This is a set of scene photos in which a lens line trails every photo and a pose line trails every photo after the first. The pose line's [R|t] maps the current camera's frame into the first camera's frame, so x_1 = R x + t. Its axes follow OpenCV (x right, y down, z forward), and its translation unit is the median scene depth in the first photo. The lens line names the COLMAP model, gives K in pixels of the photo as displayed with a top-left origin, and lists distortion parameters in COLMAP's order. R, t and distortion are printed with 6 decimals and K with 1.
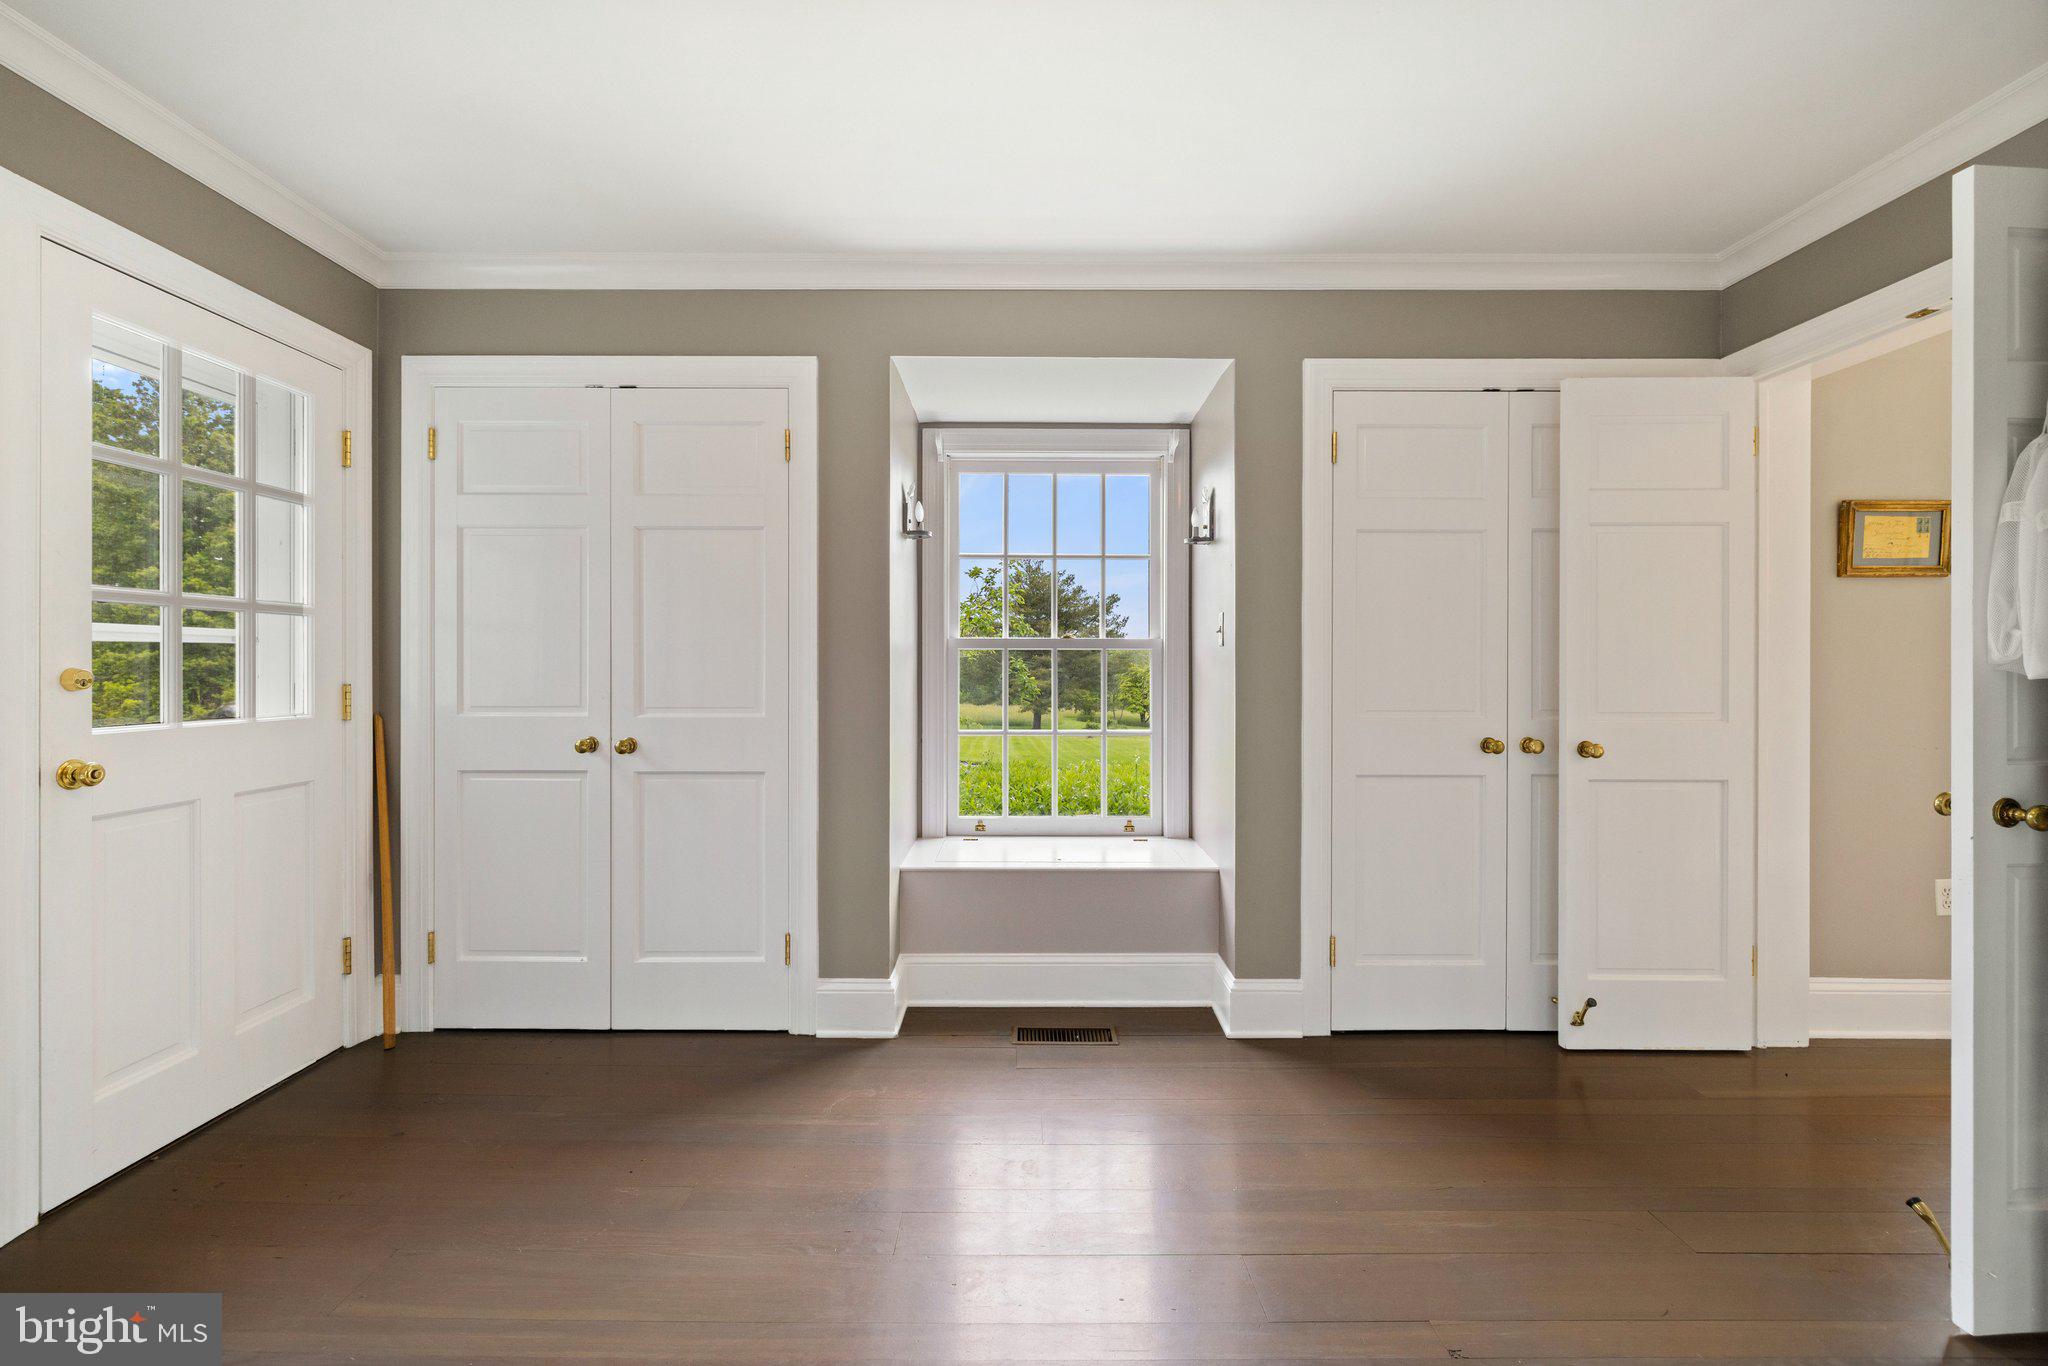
lens RADIAL K [[860.1, 0, 1006.3], [0, 860.1, 667.9], [0, 0, 1]] dist [0.000064, -0.000369]
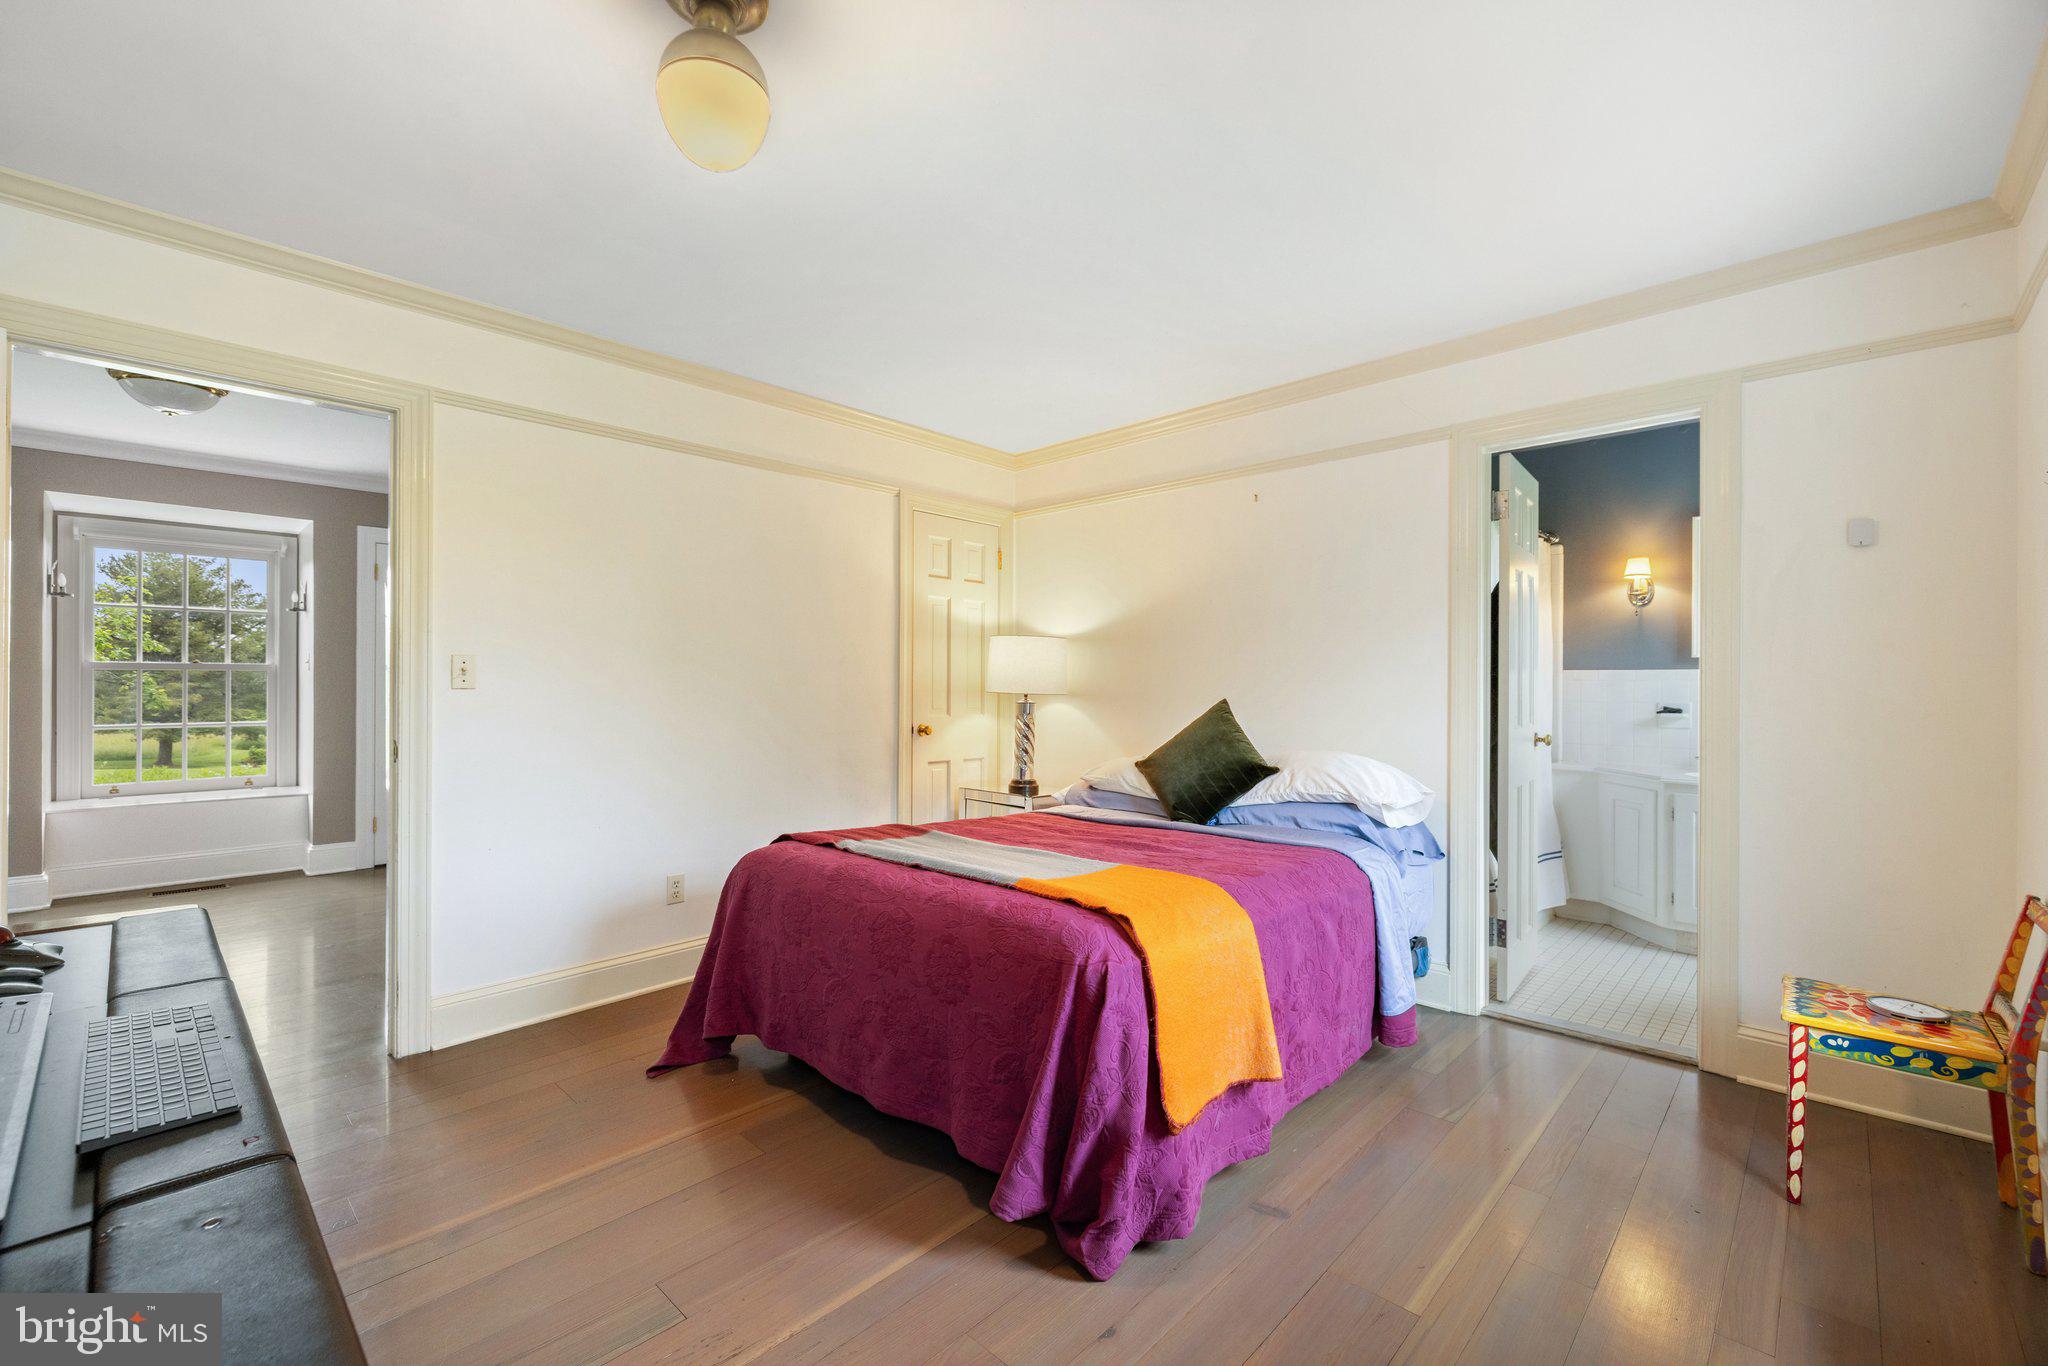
lens RADIAL K [[860.1, 0, 1006.3], [0, 860.1, 667.9], [0, 0, 1]] dist [0.000064, -0.000369]
pose [[0.688637, 0.007208, 0.725071, -0.052933], [0.003928, 0.999899, -0.013670, 0.001551], [-0.725096, 0.012261, 0.688539, -1.257038]]
